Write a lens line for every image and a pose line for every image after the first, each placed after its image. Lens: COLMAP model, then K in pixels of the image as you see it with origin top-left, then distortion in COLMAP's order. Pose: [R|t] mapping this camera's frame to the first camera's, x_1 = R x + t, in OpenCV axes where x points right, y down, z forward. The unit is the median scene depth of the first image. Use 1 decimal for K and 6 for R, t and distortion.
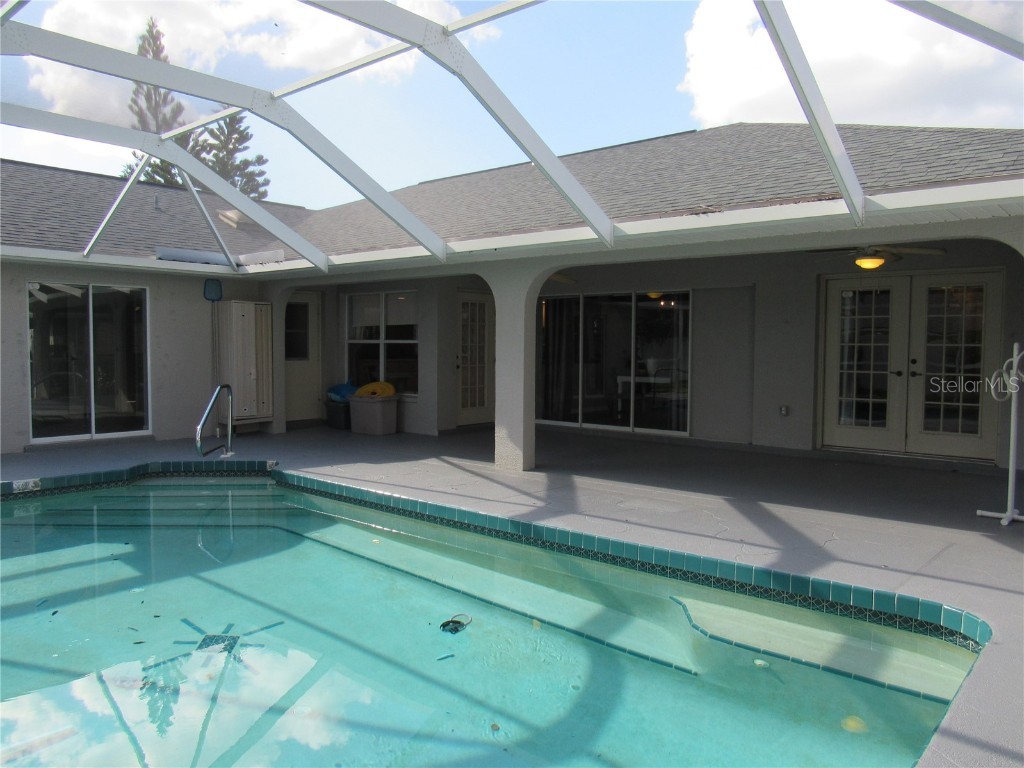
lens RADIAL K [[755.8, 0, 516.0], [0, 755.8, 384.4], [0, 0, 1]] dist [-0.032728, 0.006954]
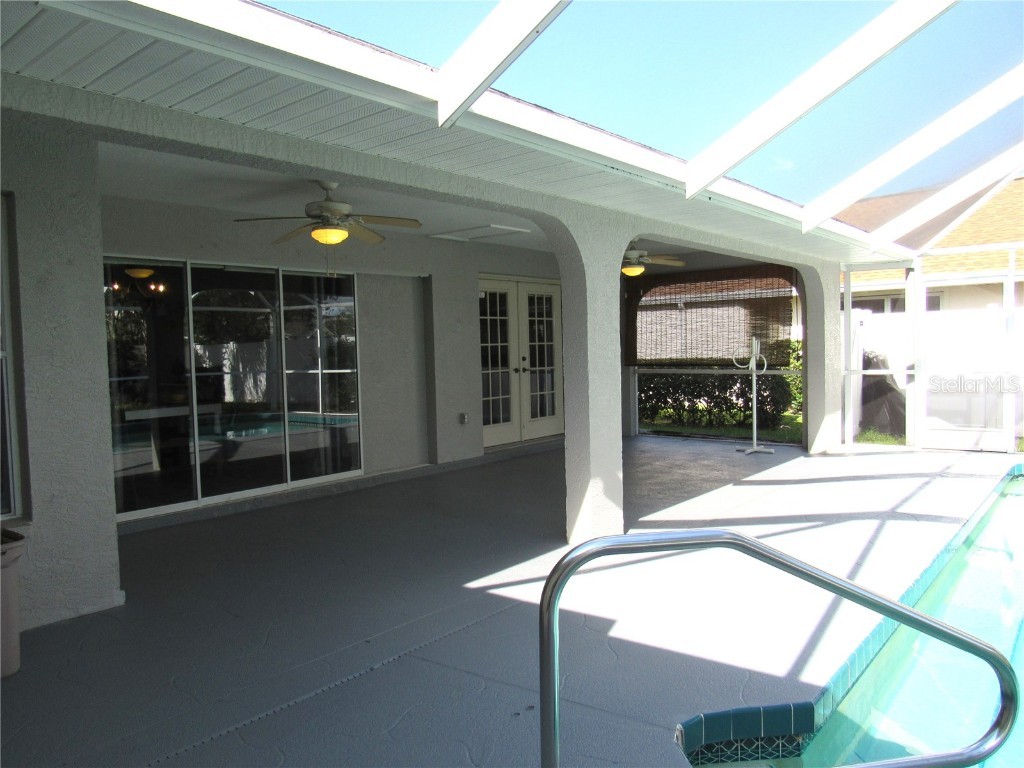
lens RADIAL K [[779.2, 0, 512.0], [0, 779.2, 384.0], [0, 0, 1]] dist [-0.024510, 0.003189]
pose [[-0.032581, -0.054436, 0.997986, -0.626244], [0.077450, 0.995376, 0.056822, -0.060368], [-0.996464, 0.079146, -0.028215, 1.046143]]
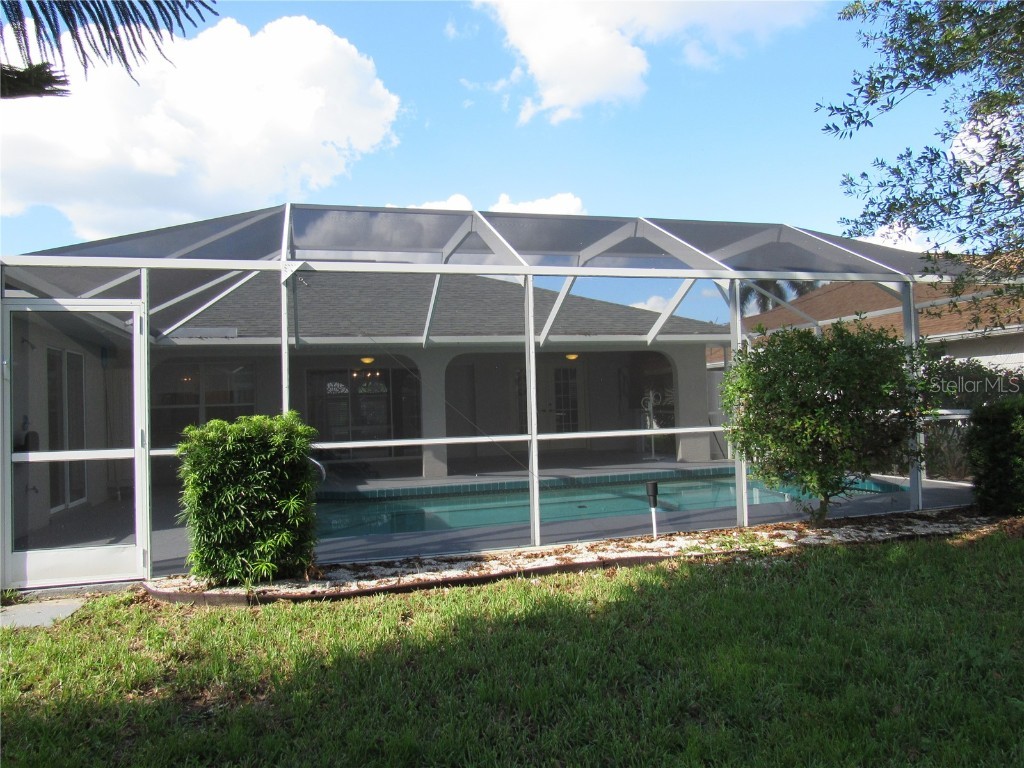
lens RADIAL K [[737.1, 0, 512.0], [0, 737.1, 384.0], [0, 0, 1]] dist [-0.033707, 0.004090]
pose [[0.547837, -0.001063, 0.836584, -1.190338], [0.083294, 0.995100, -0.053281, 0.011833], [-0.832428, 0.098872, 0.545241, -0.008666]]
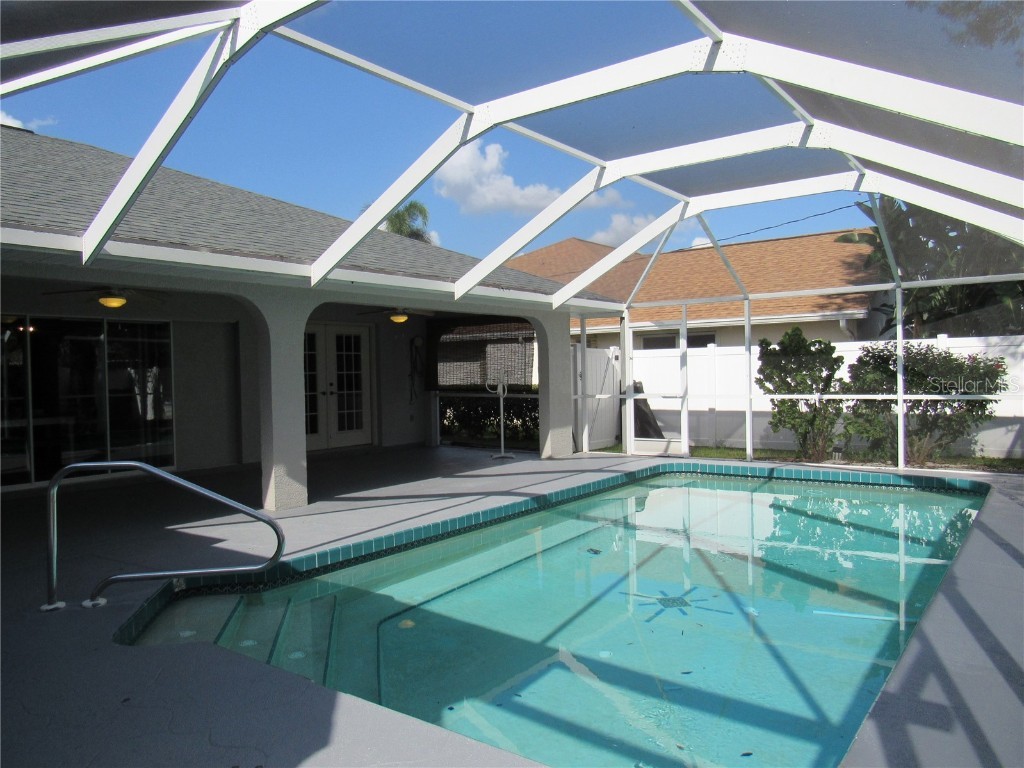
lens RADIAL K [[755.8, 0, 516.0], [0, 755.8, 384.4], [0, 0, 1]] dist [-0.032728, 0.006954]
pose [[-0.080903, -0.025216, 0.996403, -0.932489], [0.068991, 0.997141, 0.030836, -0.050339], [-0.994331, 0.071238, -0.078932, 0.756614]]
